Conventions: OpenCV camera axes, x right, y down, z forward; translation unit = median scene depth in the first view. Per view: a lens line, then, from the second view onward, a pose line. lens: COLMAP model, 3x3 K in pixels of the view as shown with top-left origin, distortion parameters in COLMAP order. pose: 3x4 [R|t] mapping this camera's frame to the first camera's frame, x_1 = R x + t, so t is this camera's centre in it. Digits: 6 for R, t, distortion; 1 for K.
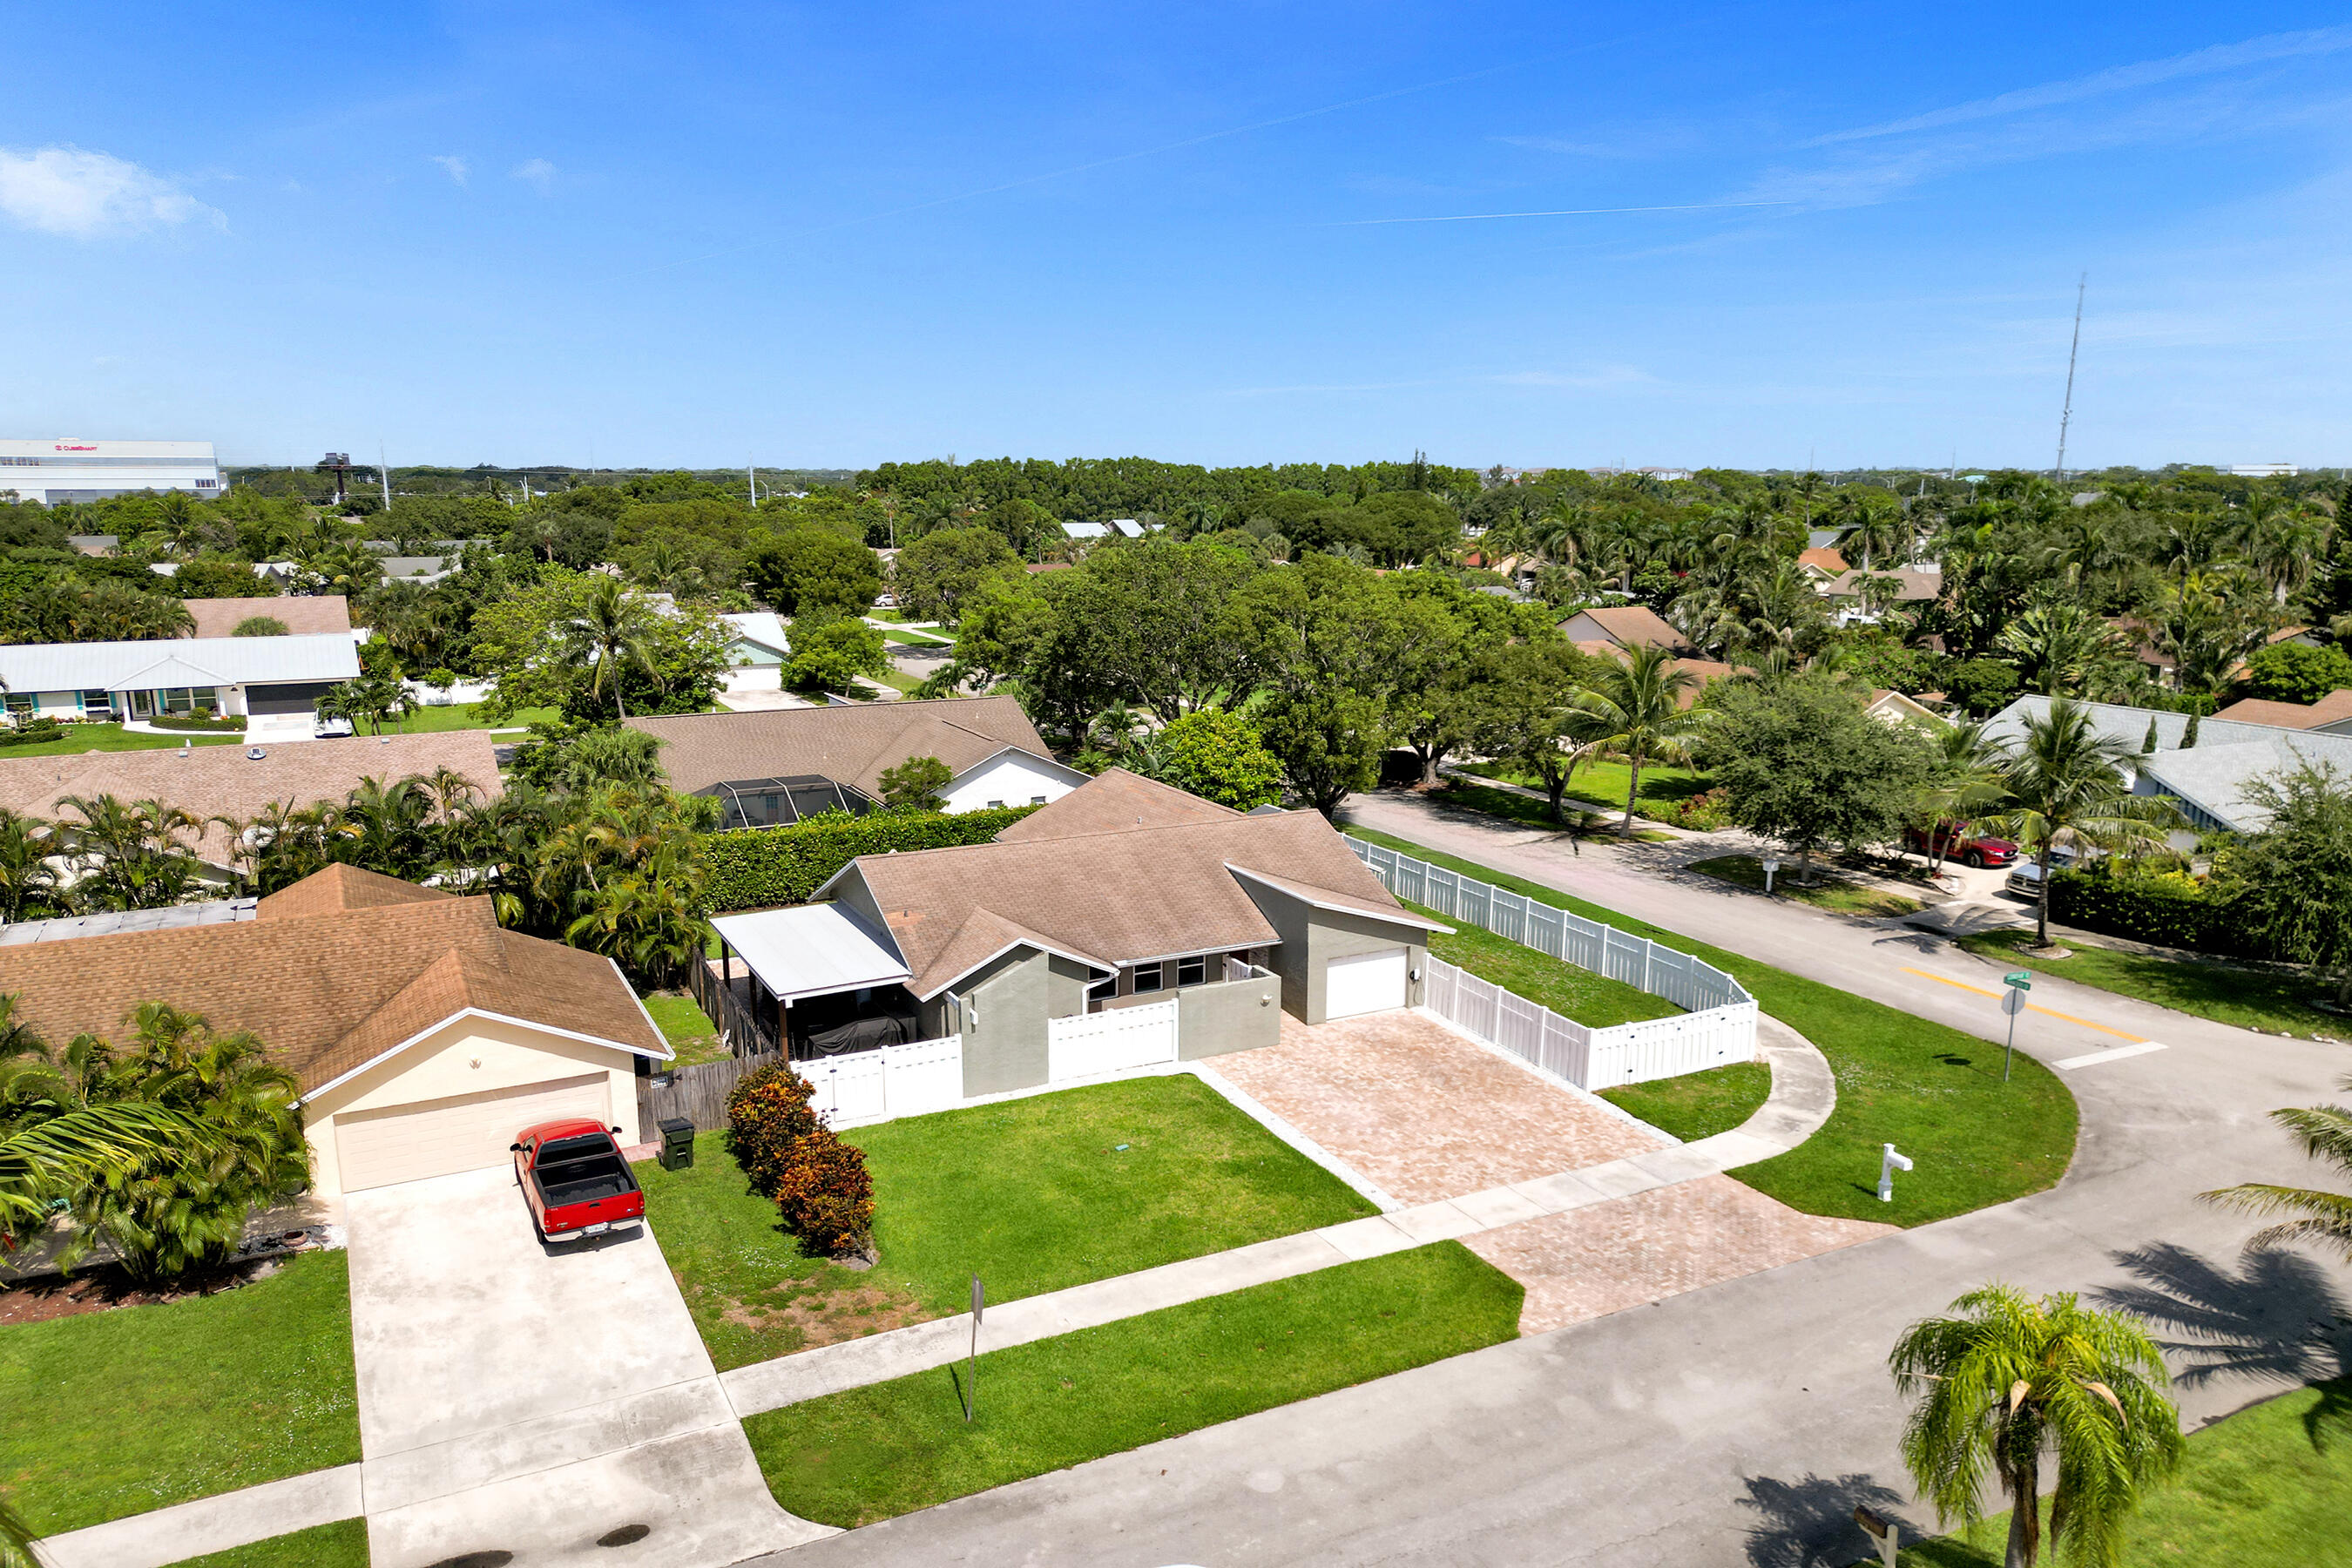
lens RADIAL K [[1653.1, 0, 1172.2], [0, 1653.1, 827.6], [0, 0, 1]] dist [0.064681, -0.062017]
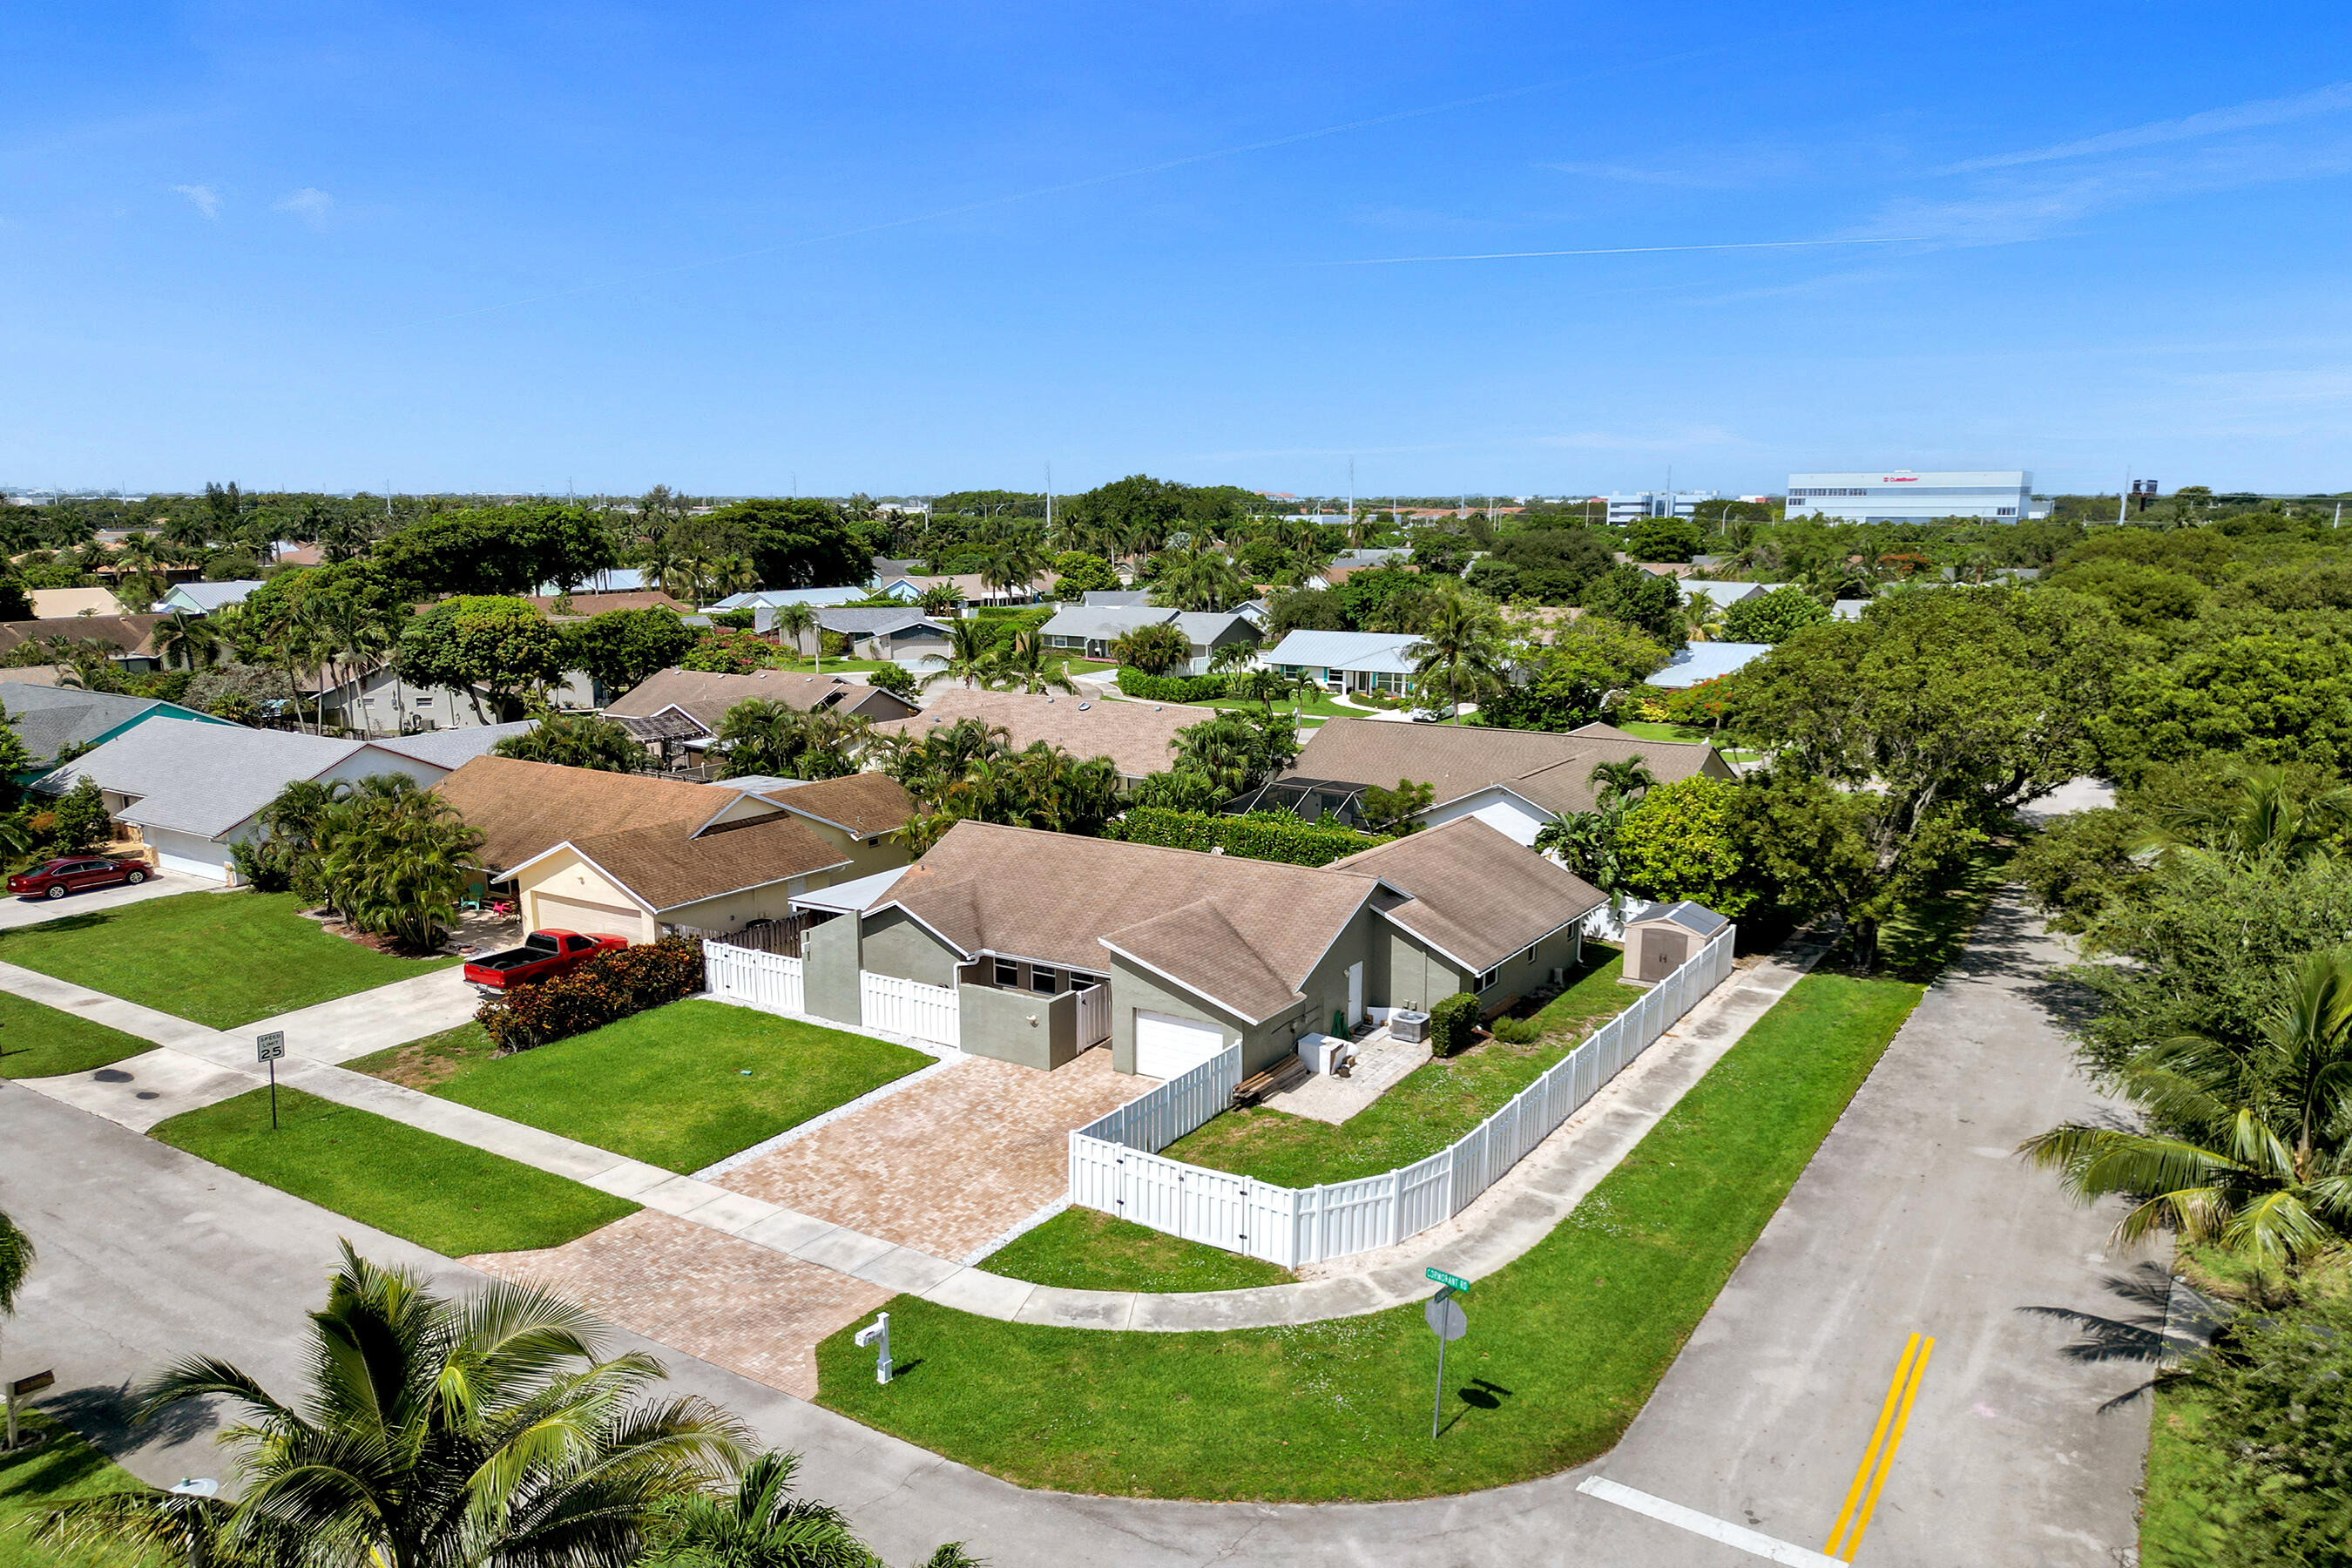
lens RADIAL K [[1653.1, 0, 1172.2], [0, 1653.1, 827.6], [0, 0, 1]] dist [0.064681, -0.062017]
pose [[0.495991, 0.167495, -0.852020, 0.973967], [-0.180893, 0.979623, 0.087276, -0.117243], [0.849276, 0.110836, 0.516183, 0.572861]]
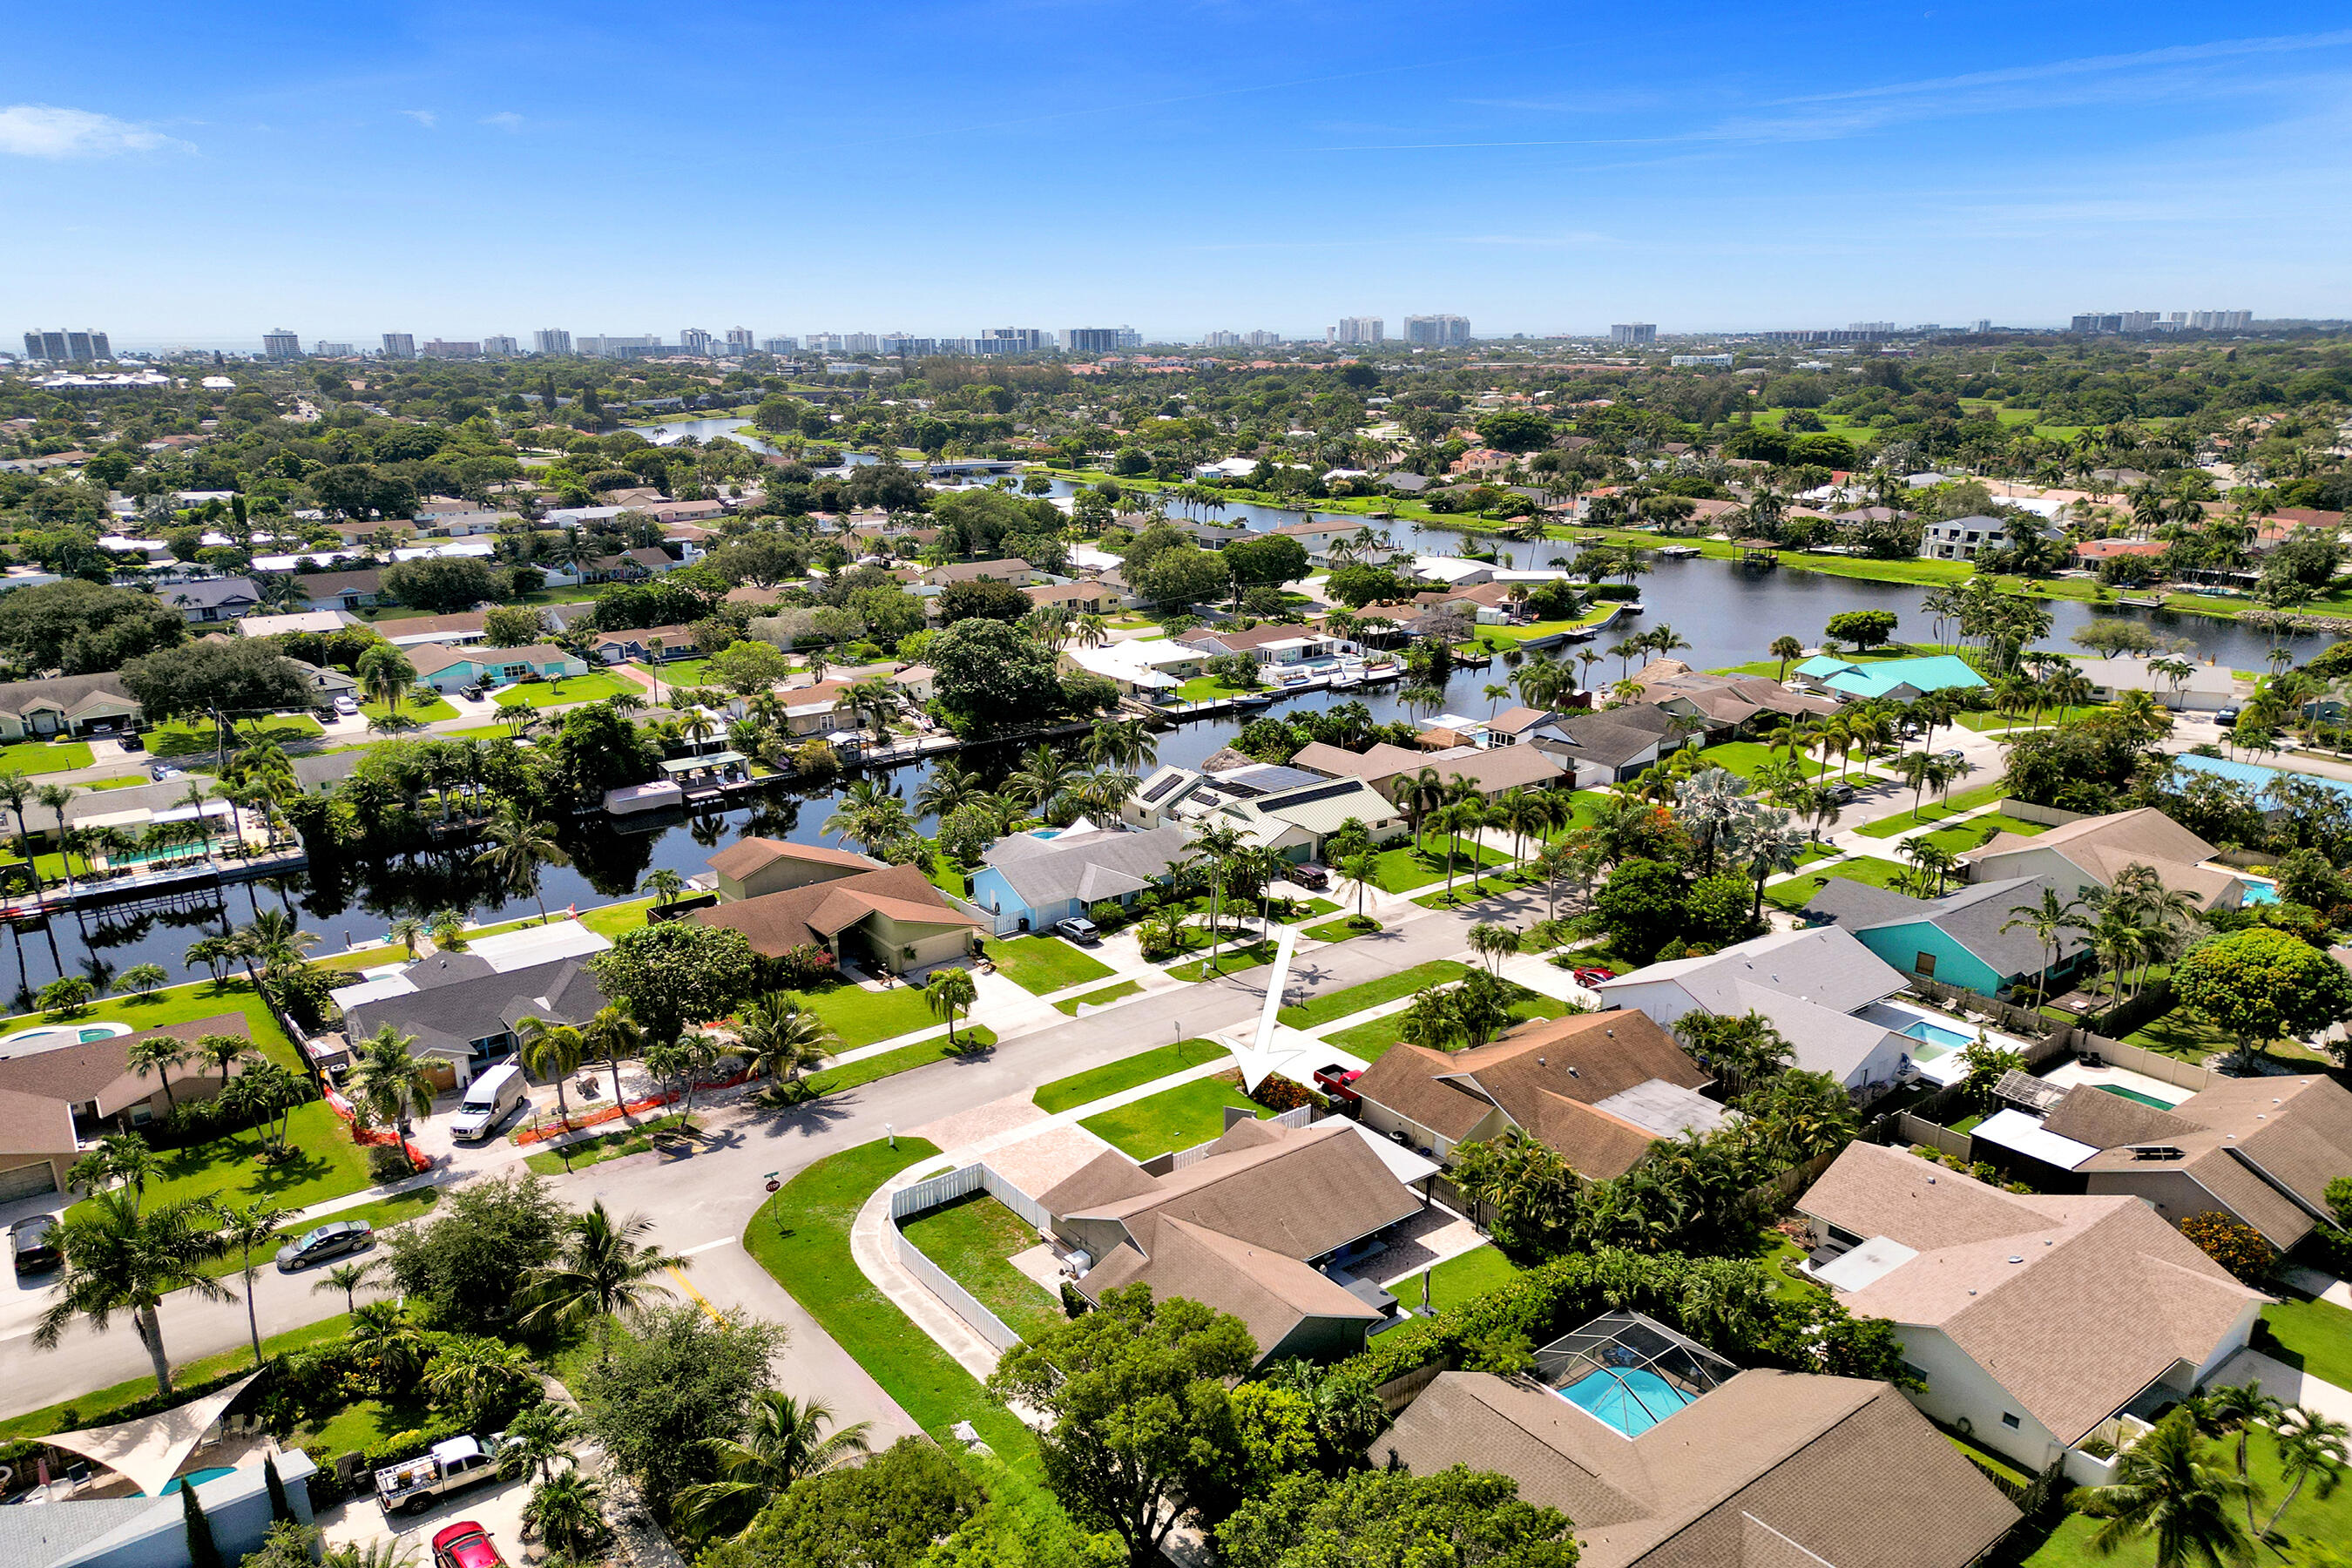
lens RADIAL K [[1653.1, 0, 1172.2], [0, 1653.1, 827.6], [0, 0, 1]] dist [0.064681, -0.062017]
pose [[-0.984878, 0.051040, -0.165559, 0.335499], [-0.034793, 0.877878, 0.477619, -1.293329], [0.169719, 0.476156, -0.862827, 2.681371]]
